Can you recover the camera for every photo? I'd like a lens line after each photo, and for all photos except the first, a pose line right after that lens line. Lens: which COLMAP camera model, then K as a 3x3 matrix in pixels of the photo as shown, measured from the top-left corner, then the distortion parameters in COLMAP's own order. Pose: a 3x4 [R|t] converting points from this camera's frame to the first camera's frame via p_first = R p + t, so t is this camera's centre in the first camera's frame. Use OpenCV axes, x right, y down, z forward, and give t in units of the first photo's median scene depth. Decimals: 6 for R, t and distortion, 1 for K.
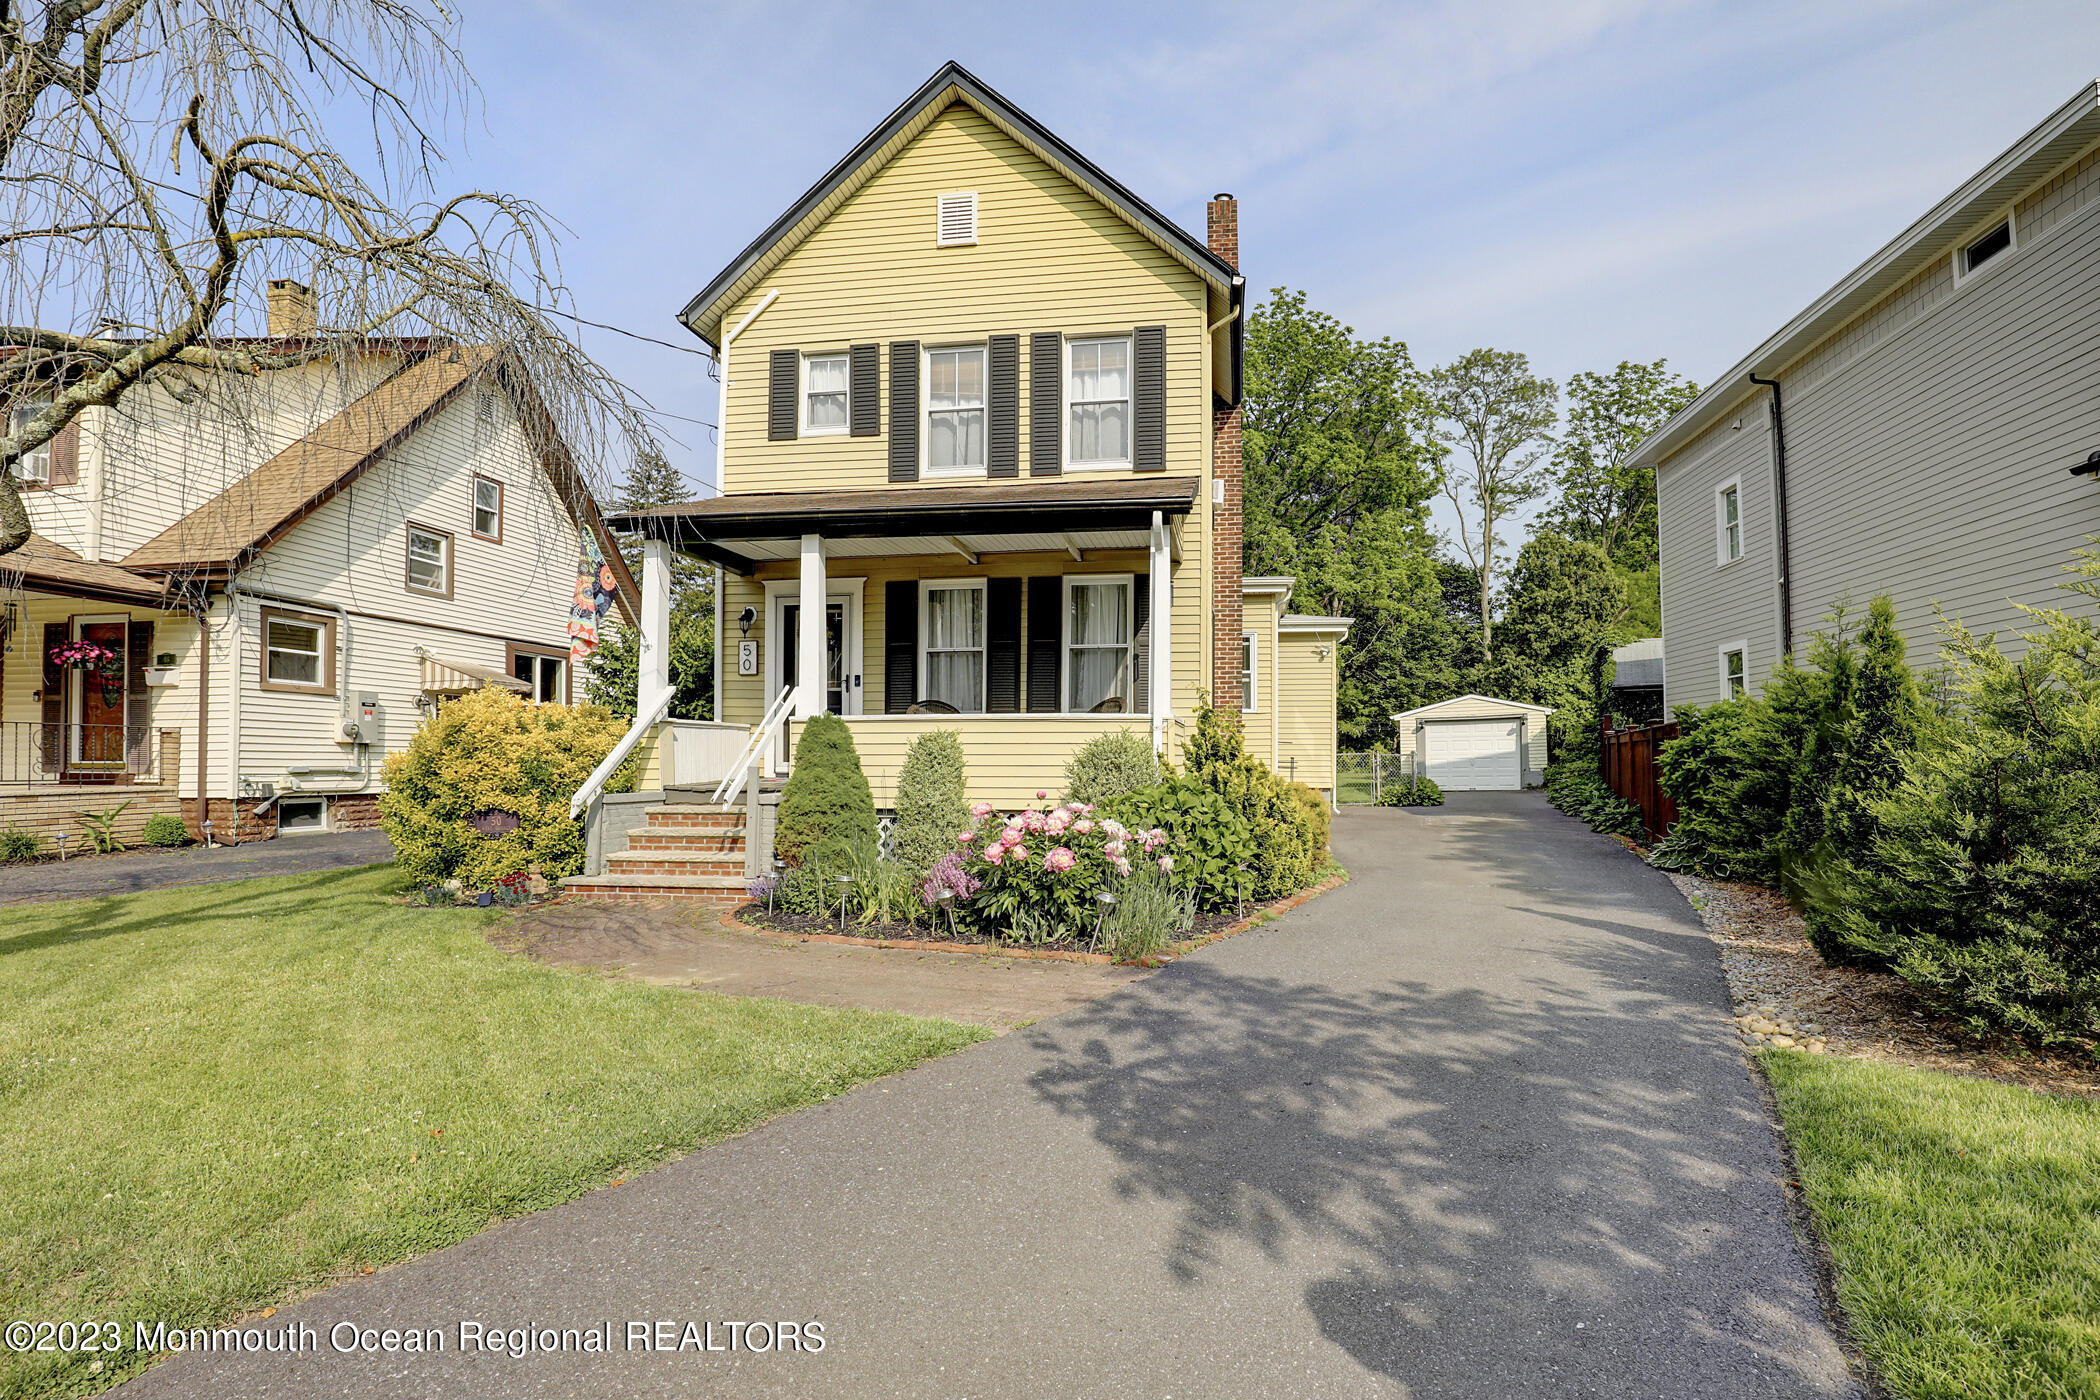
lens RADIAL K [[962.7, 0, 1109.4], [0, 962.7, 738.5], [0, 0, 1]] dist [-0.033026, 0.000193]
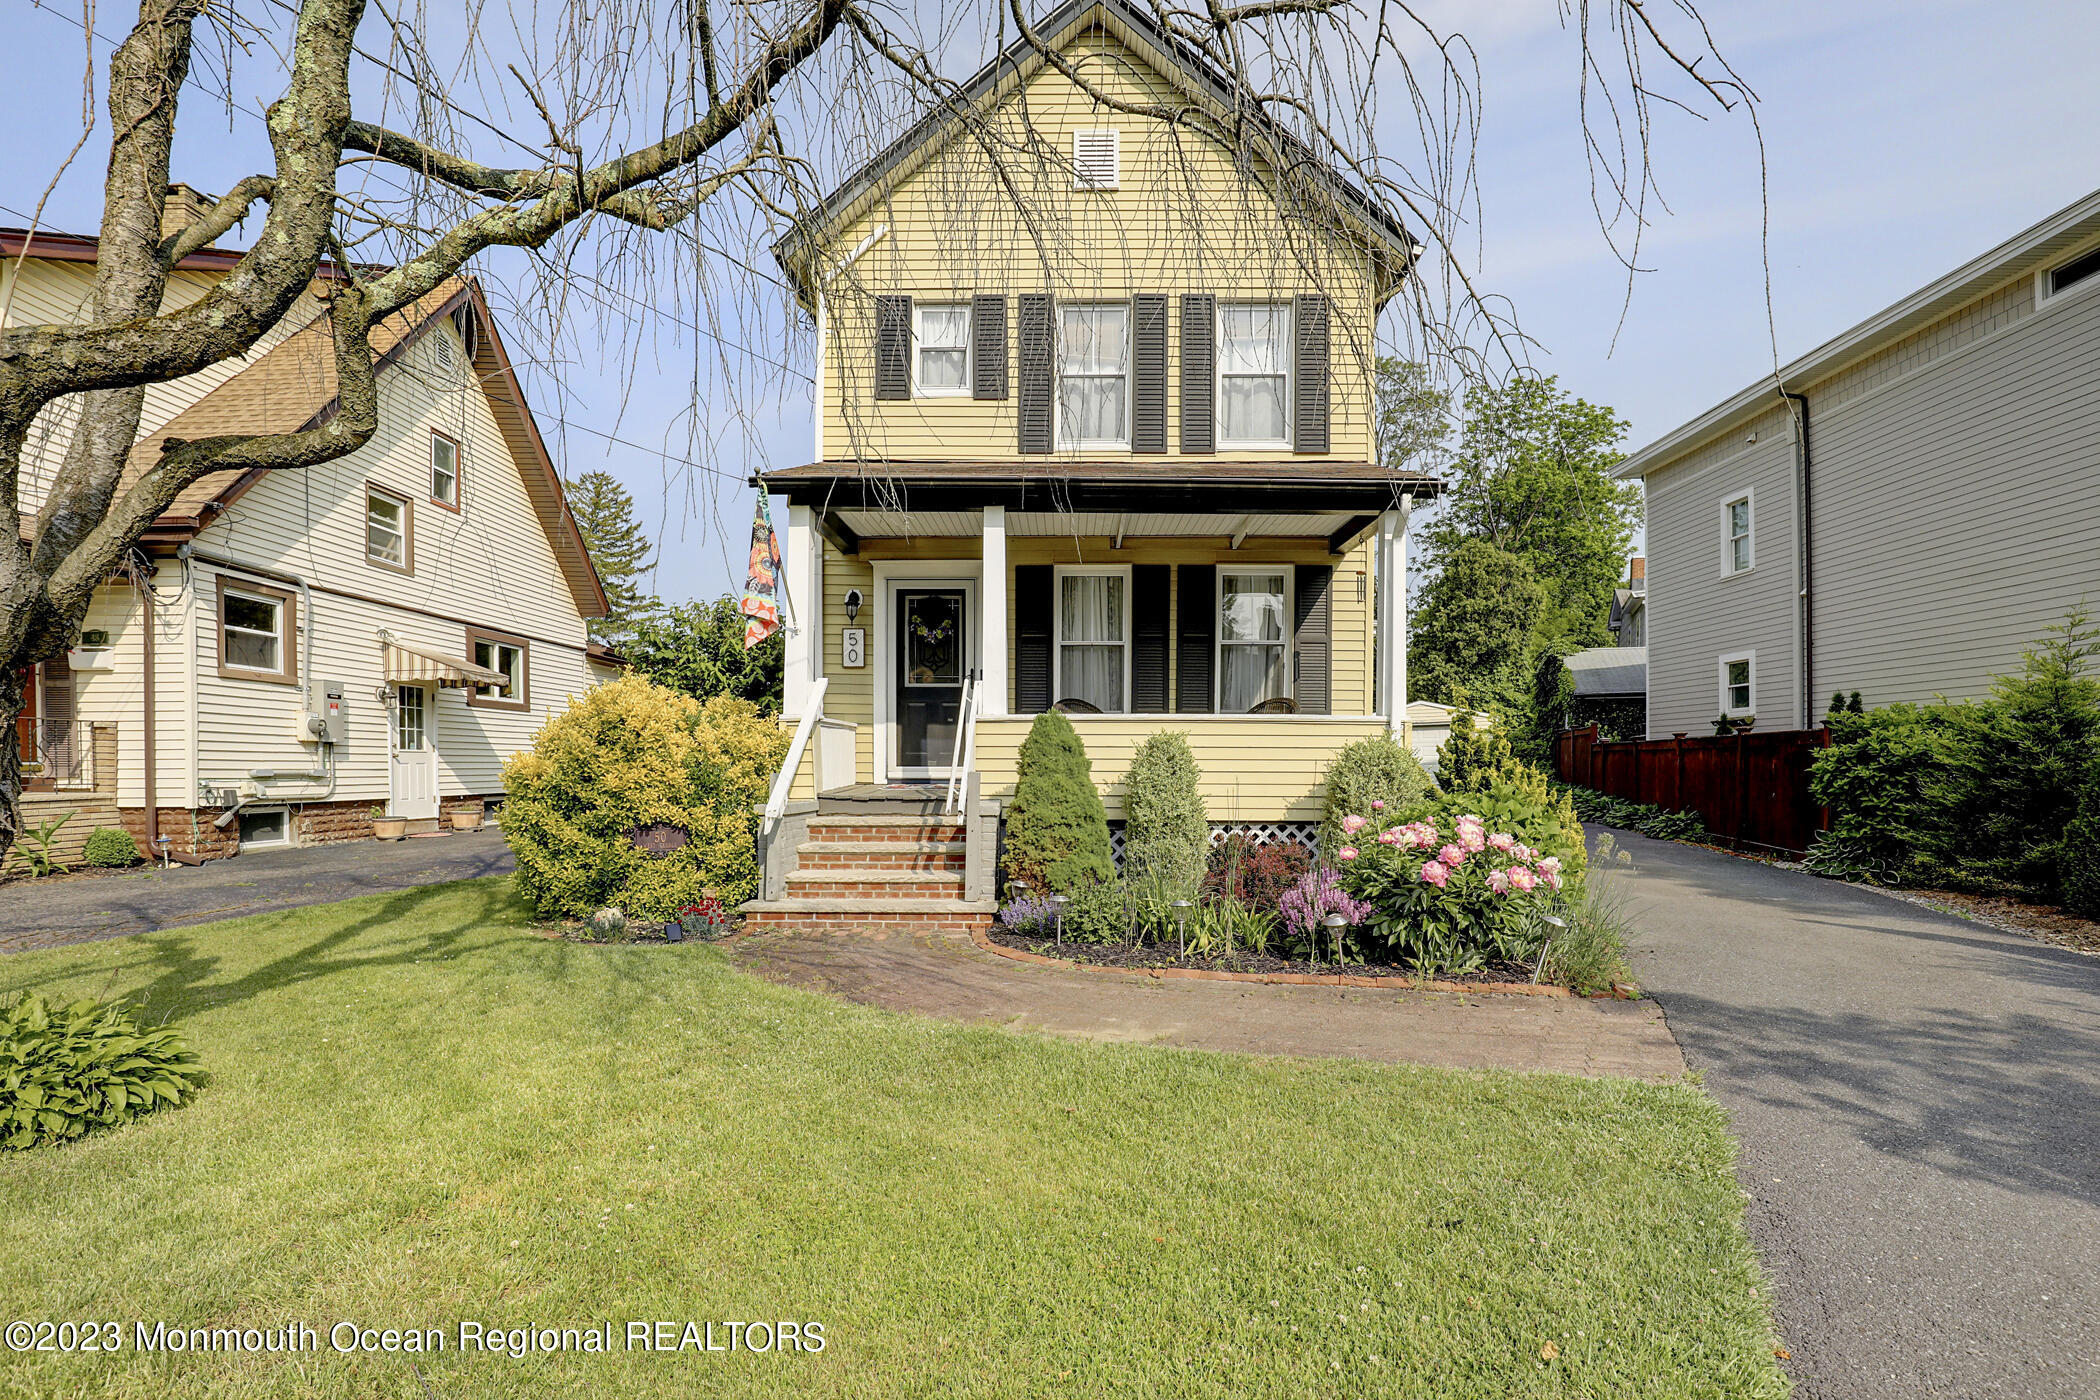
lens RADIAL K [[981.2, 0, 1120.3], [0, 981.2, 777.1], [0, 0, 1]] dist [-0.031670, 0.001157]
pose [[0.992926, 0.003201, 0.118692, -0.244029], [-0.007398, 0.999362, 0.034937, 0.001435], [-0.118505, -0.035568, 0.992316, 0.075283]]
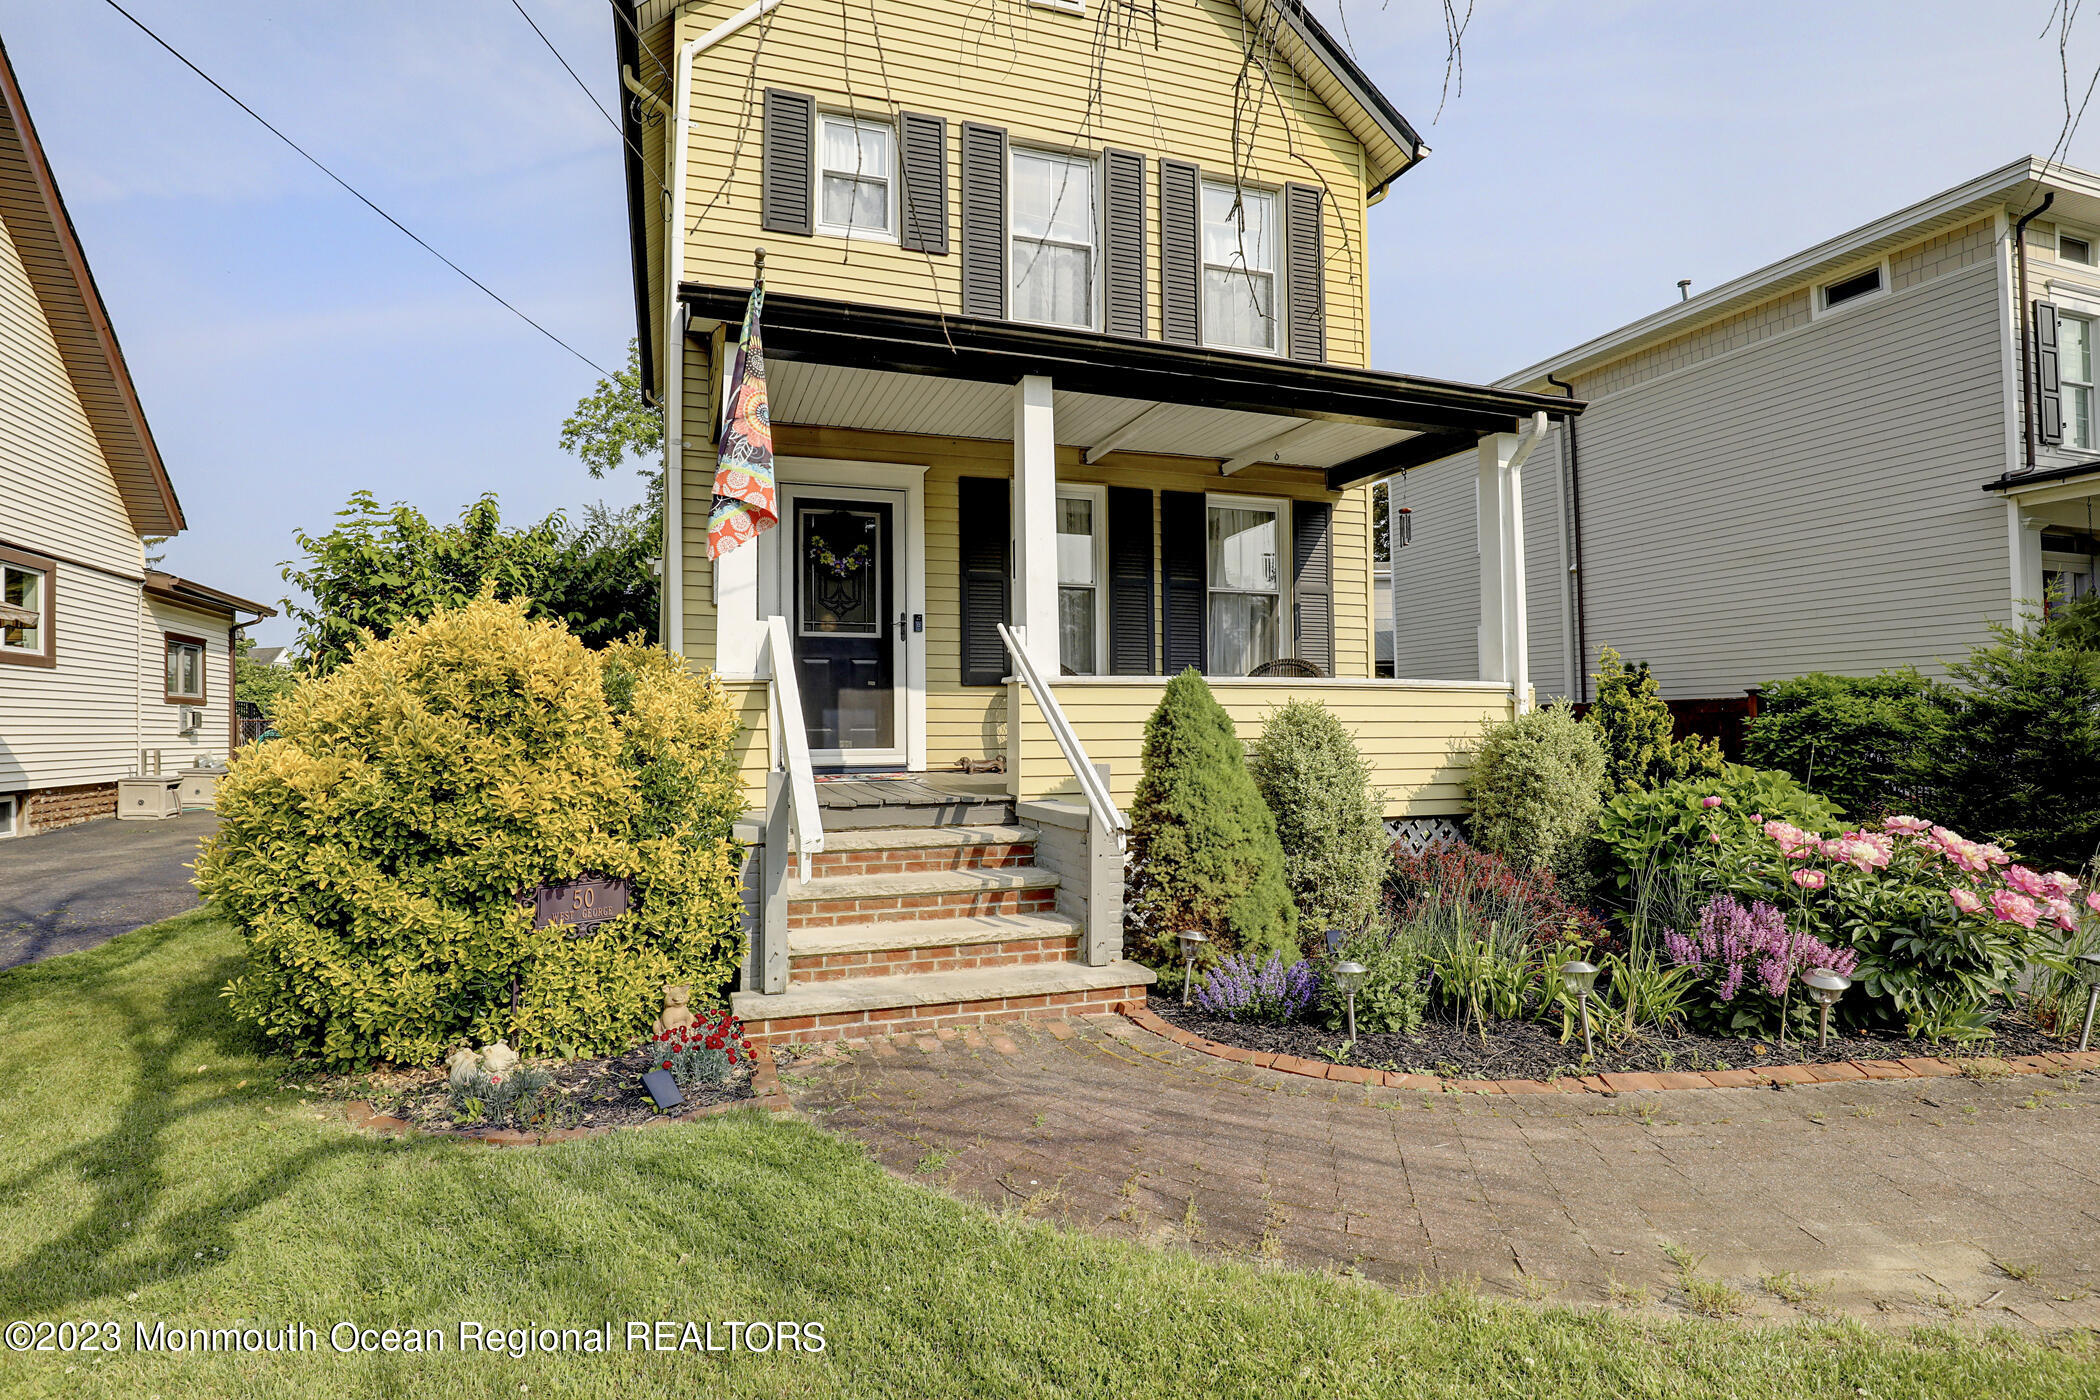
lens RADIAL K [[996.1, 0, 1097.3], [0, 996.1, 710.3], [0, 0, 1]] dist [-0.034656, 0.000271]
pose [[0.904410, 0.005321, 0.426630, -0.439581], [-0.005901, 0.999983, 0.000038, -0.001507], [-0.426623, -0.002552, 0.904426, 0.336156]]
